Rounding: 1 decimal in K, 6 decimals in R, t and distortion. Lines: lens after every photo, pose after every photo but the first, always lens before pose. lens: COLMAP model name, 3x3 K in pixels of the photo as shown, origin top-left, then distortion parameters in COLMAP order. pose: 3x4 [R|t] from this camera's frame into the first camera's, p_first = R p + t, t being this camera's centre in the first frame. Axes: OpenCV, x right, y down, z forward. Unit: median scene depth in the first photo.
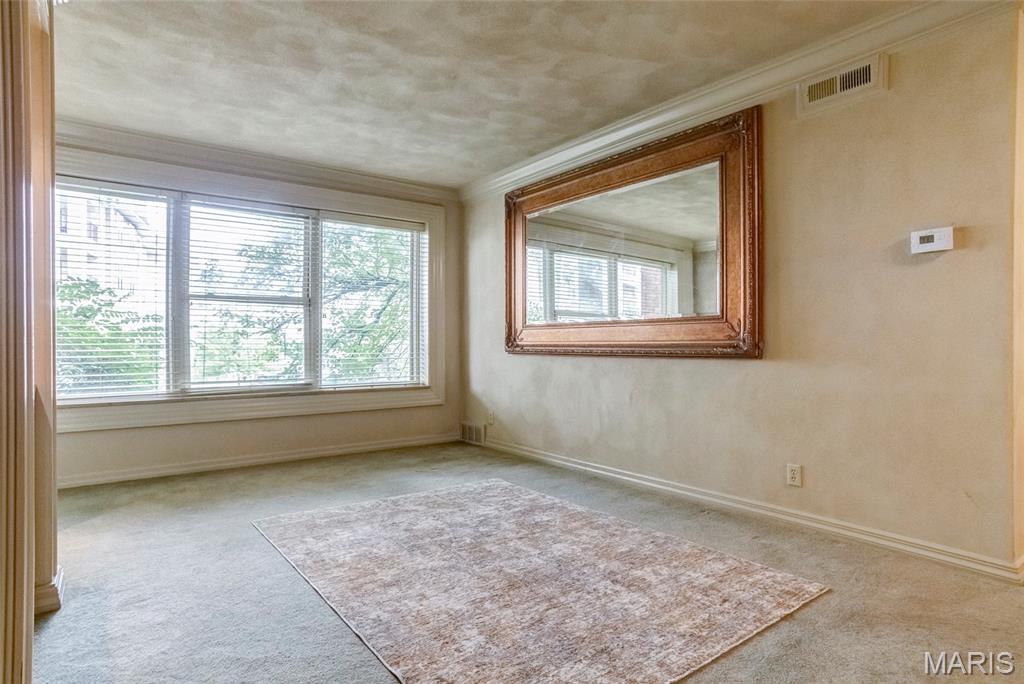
lens RADIAL K [[572.8, 0, 515.3], [0, 572.8, 342.3], [0, 0, 1]] dist [-0.035173, 0.006846]
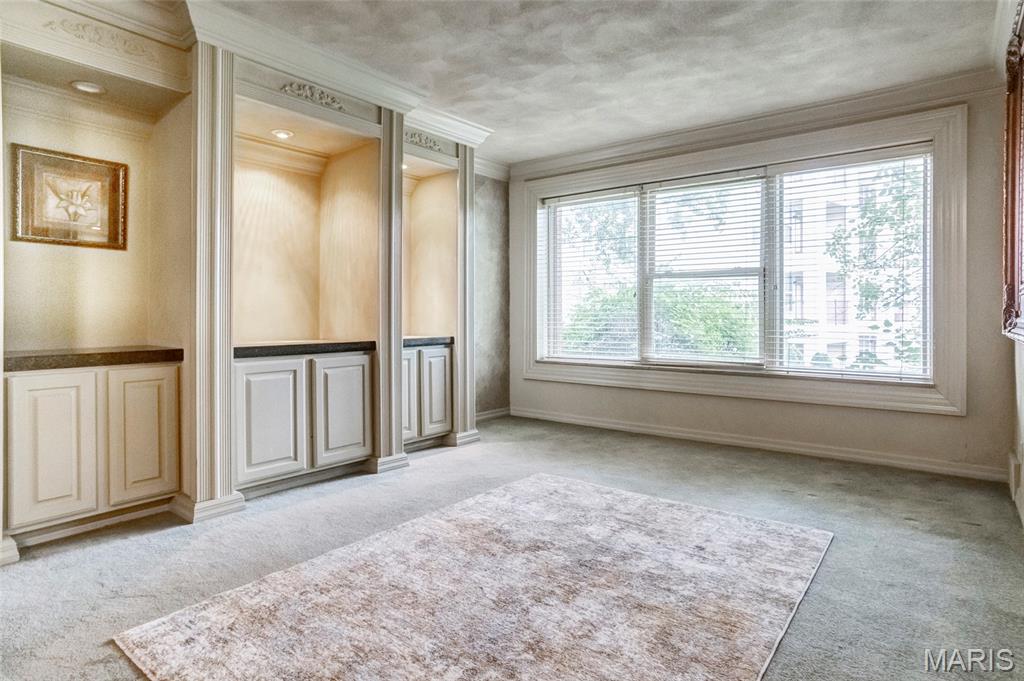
lens RADIAL K [[572.8, 0, 529.2], [0, 572.8, 318.9], [0, 0, 1]] dist [-0.035173, 0.006846]
pose [[0.249805, 0.008529, -0.968259, 0.465899], [-0.001024, 0.999963, 0.008544, -0.005448], [0.968296, -0.001143, 0.249804, 0.490434]]
